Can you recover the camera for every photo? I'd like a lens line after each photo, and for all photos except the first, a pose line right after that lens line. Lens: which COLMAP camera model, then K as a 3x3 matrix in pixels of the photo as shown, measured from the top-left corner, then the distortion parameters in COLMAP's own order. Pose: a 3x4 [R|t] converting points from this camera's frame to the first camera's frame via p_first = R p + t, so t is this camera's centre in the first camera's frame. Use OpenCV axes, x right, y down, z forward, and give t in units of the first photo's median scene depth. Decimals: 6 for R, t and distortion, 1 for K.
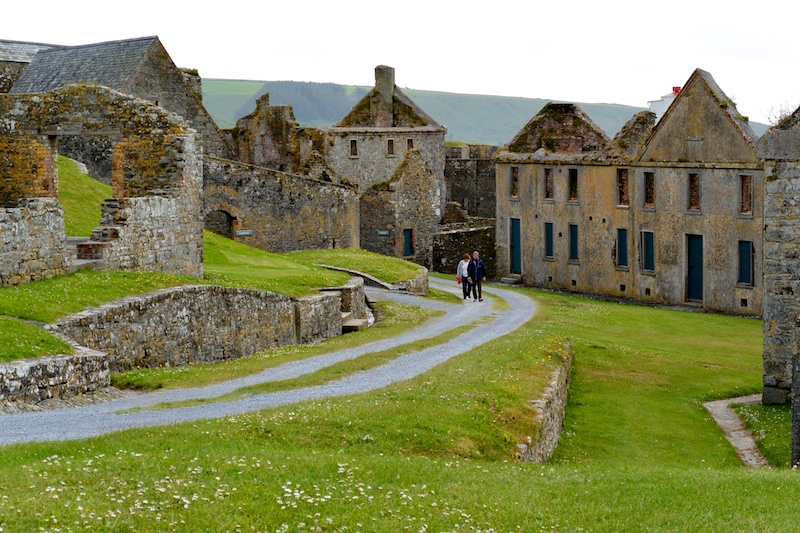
lens RADIAL K [[1558.0, 0, 398.1], [0, 1558.0, 264.5], [0, 0, 1]] dist [-0.042401, 0.000000]
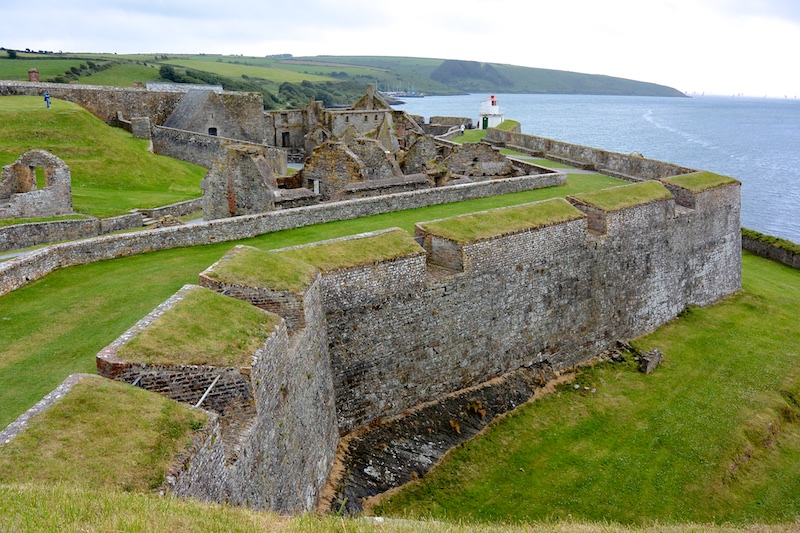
lens RADIAL K [[667.8, 0, 397.1], [0, 667.8, 266.8], [0, 0, 1]] dist [-0.103180, 0.006146]
pose [[0.986486, 0.066743, -0.149634, 0.361747], [-0.037410, 0.980899, 0.190888, -0.078613], [0.159516, -0.182711, 0.970140, -0.103700]]
